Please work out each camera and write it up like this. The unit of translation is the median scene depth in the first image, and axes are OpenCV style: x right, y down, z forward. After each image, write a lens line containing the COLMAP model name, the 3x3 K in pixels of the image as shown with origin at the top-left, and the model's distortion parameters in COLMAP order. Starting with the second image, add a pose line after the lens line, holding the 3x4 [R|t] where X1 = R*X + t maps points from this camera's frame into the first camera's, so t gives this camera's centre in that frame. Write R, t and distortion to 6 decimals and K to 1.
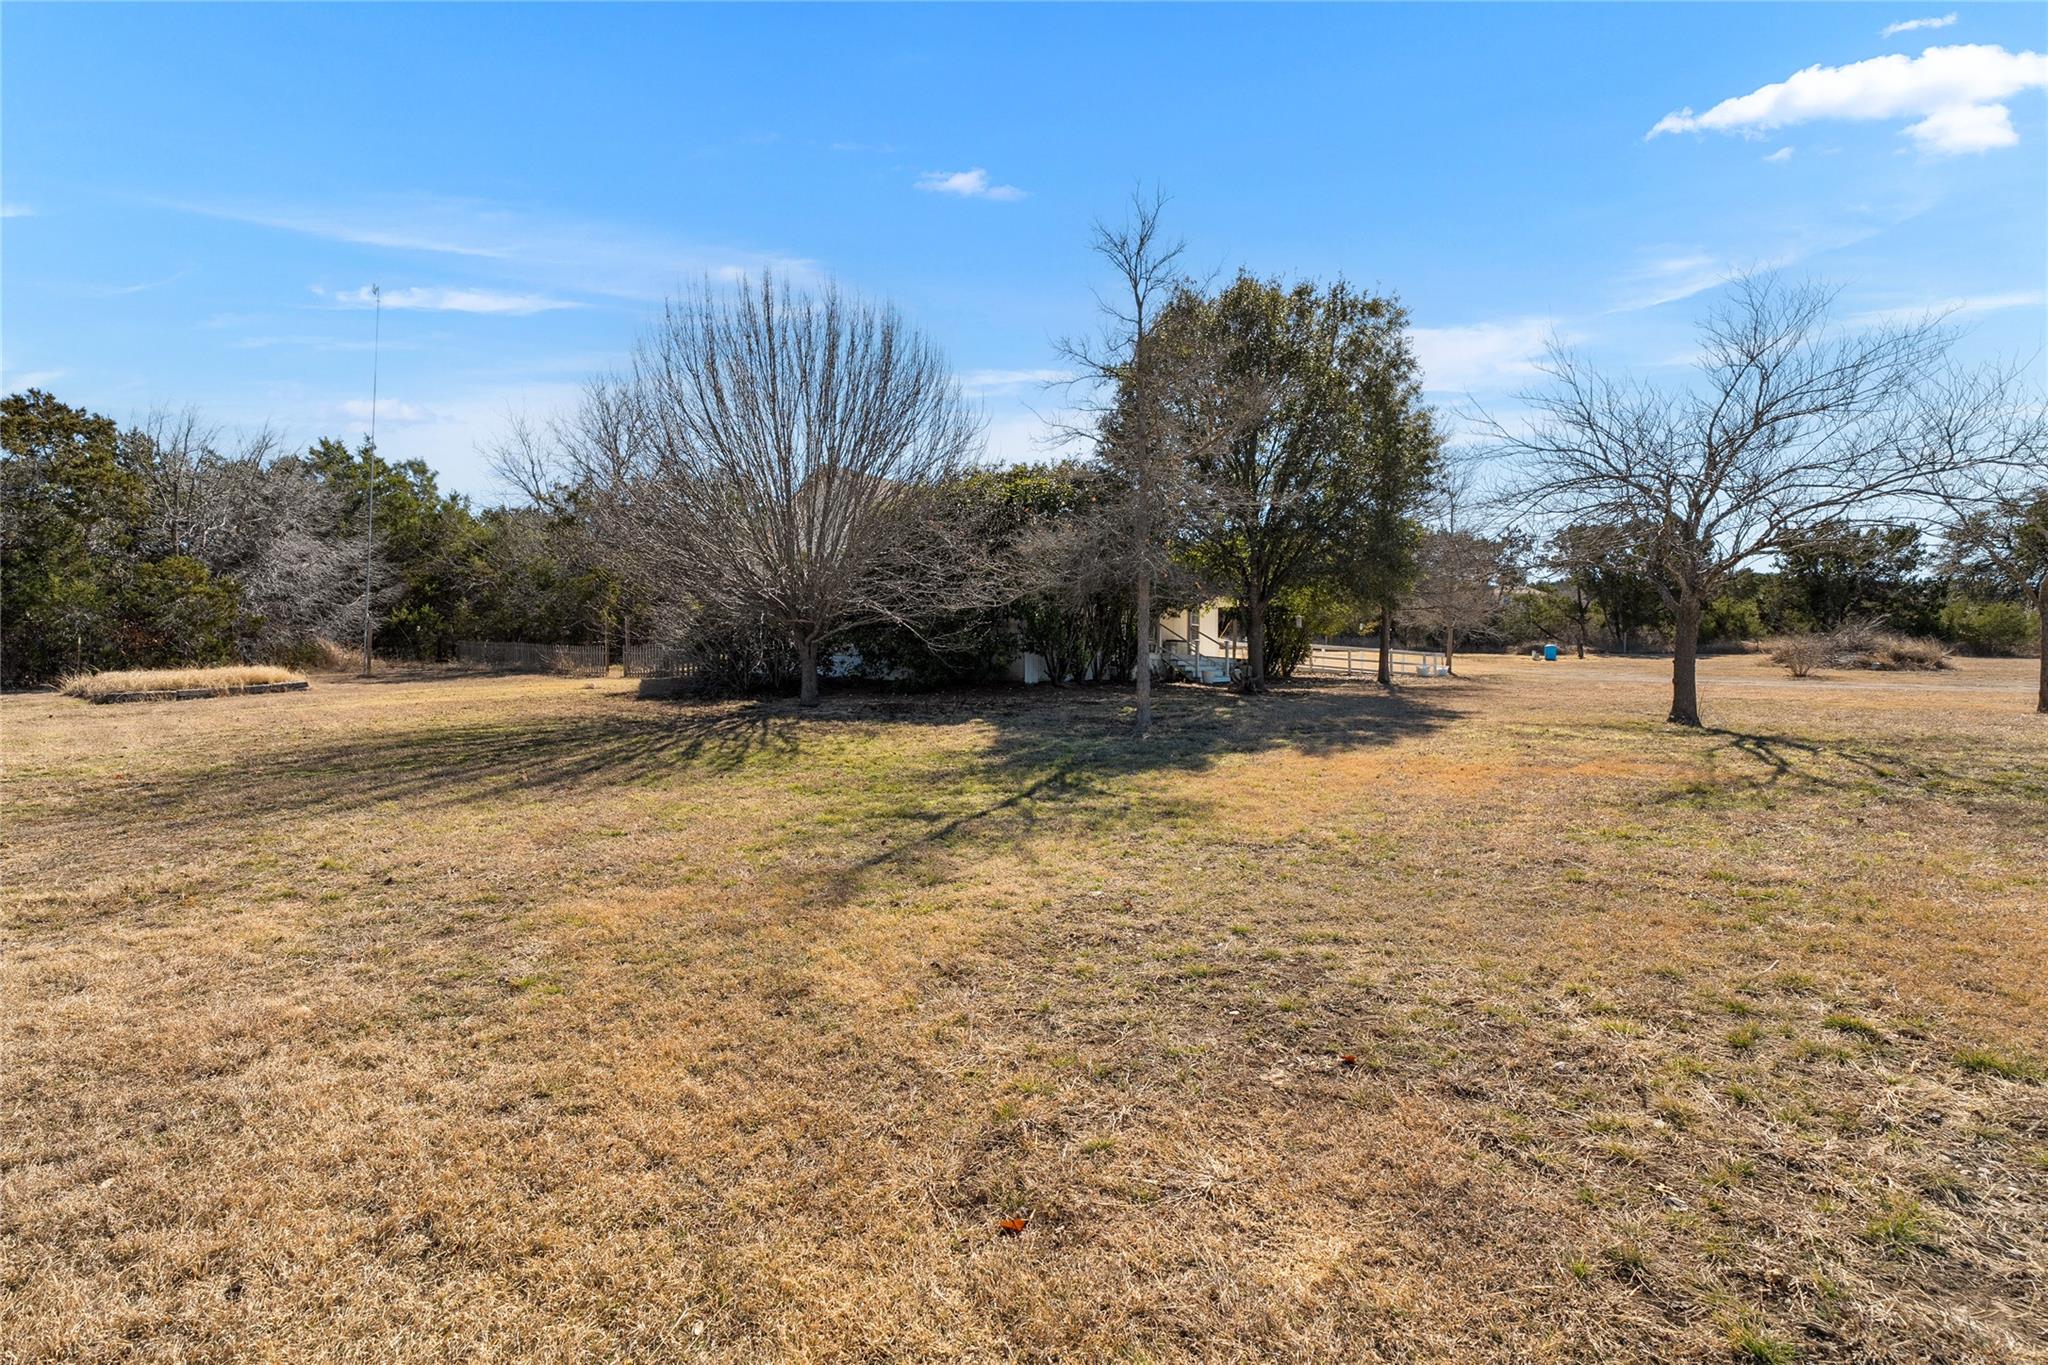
lens RADIAL K [[928.5, 0, 1033.2], [0, 928.5, 682.8], [0, 0, 1]] dist [-0.008411, 0.001303]
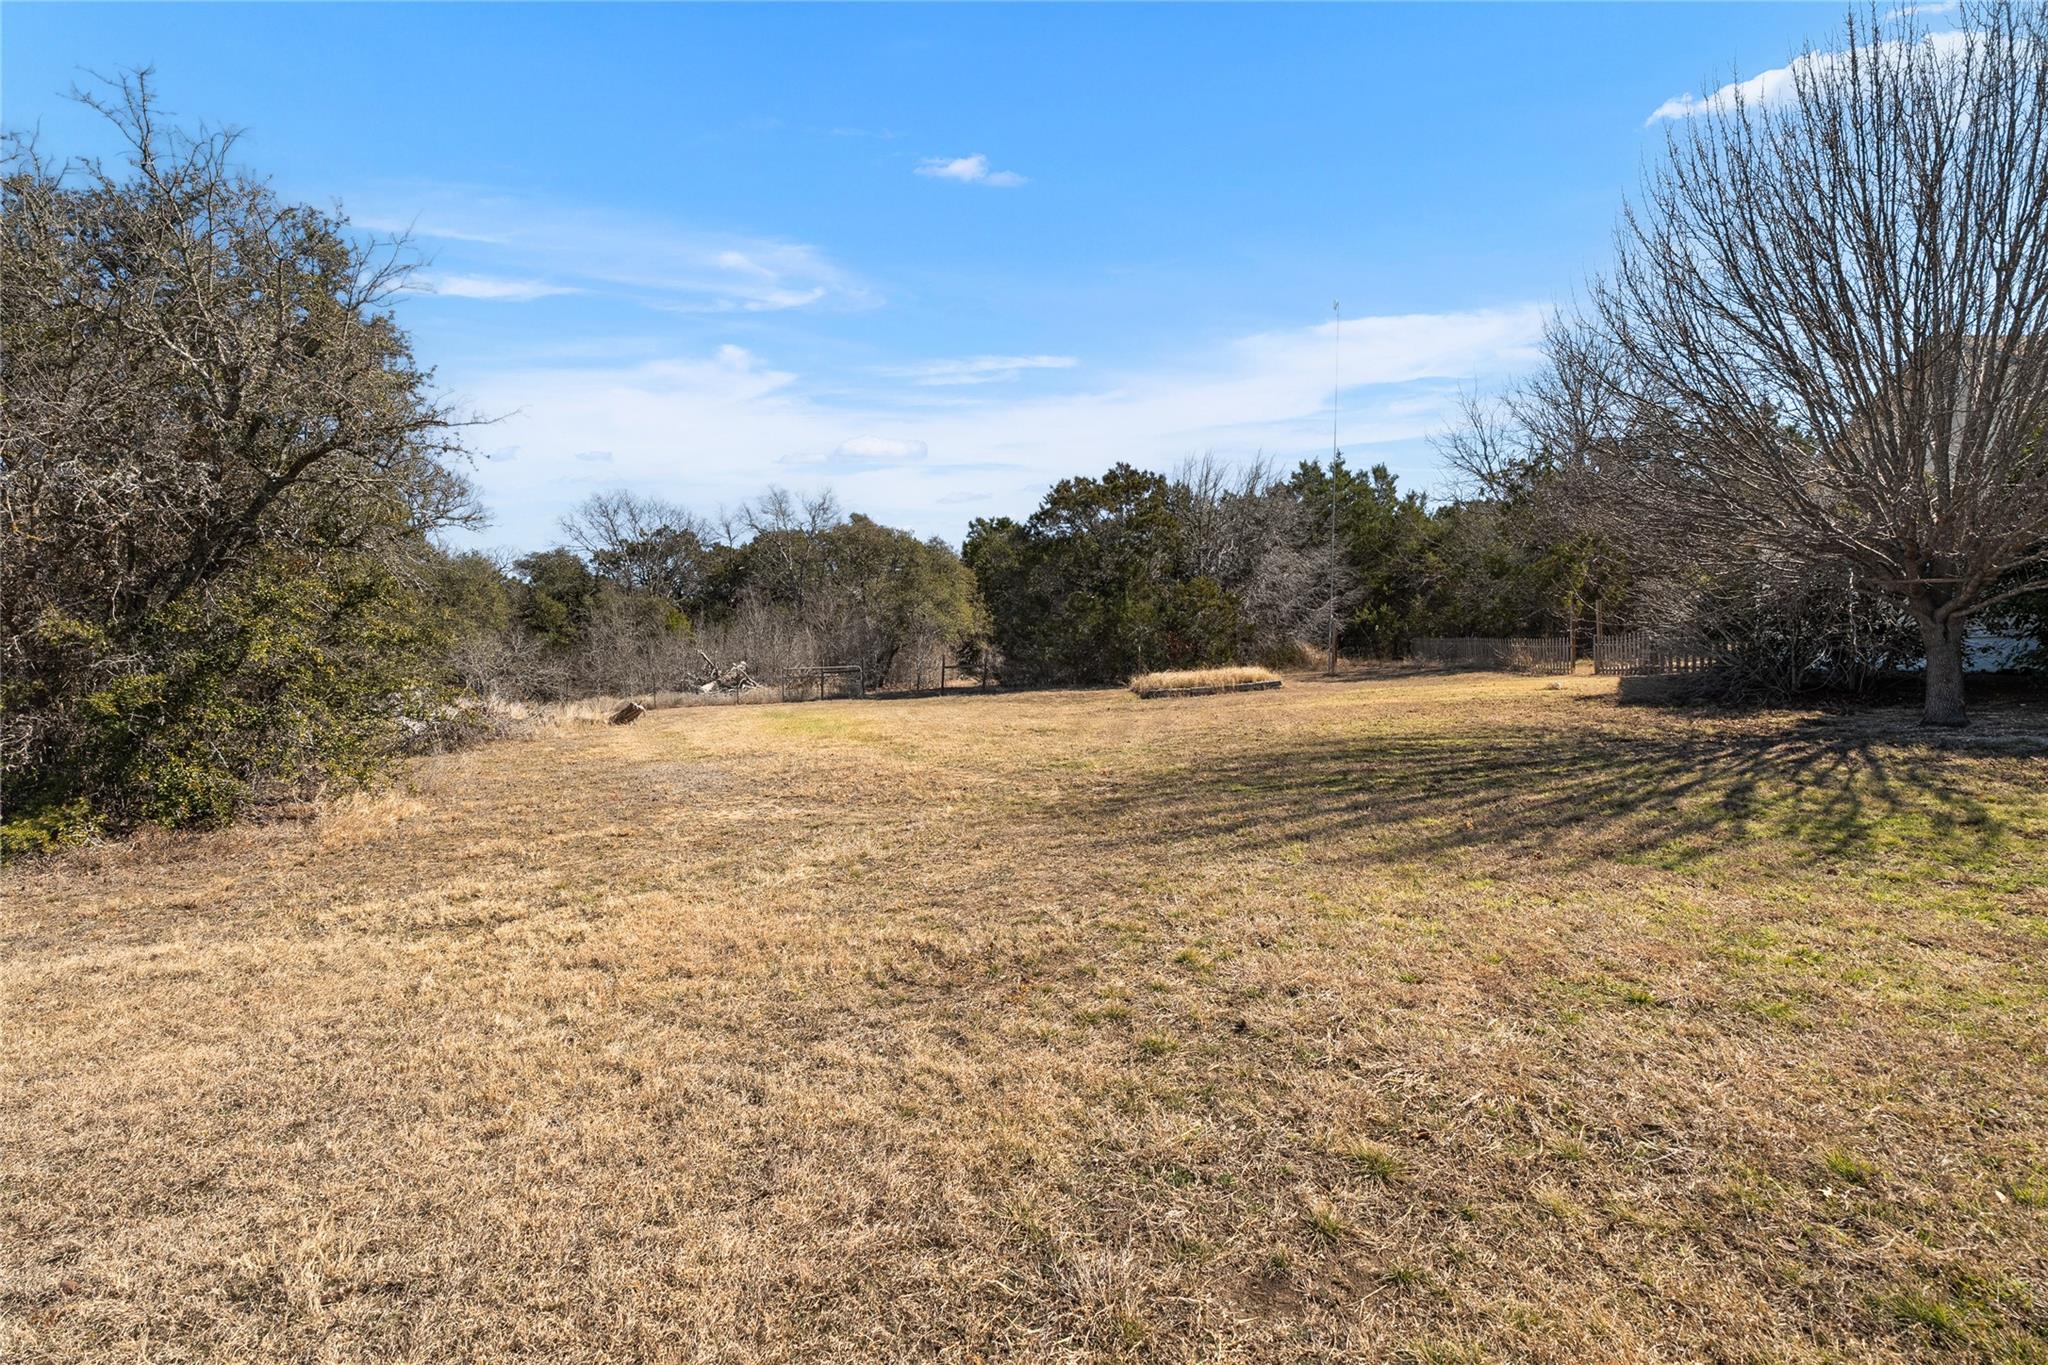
lens RADIAL K [[928.5, 0, 1033.0], [0, 928.5, 681.5], [0, 0, 1]] dist [-0.008411, 0.001303]
pose [[0.580312, 0.000509, -0.814394, -0.059217], [0.002351, 0.999995, 0.002301, -0.002808], [0.814391, -0.003250, 0.580308, 0.112910]]
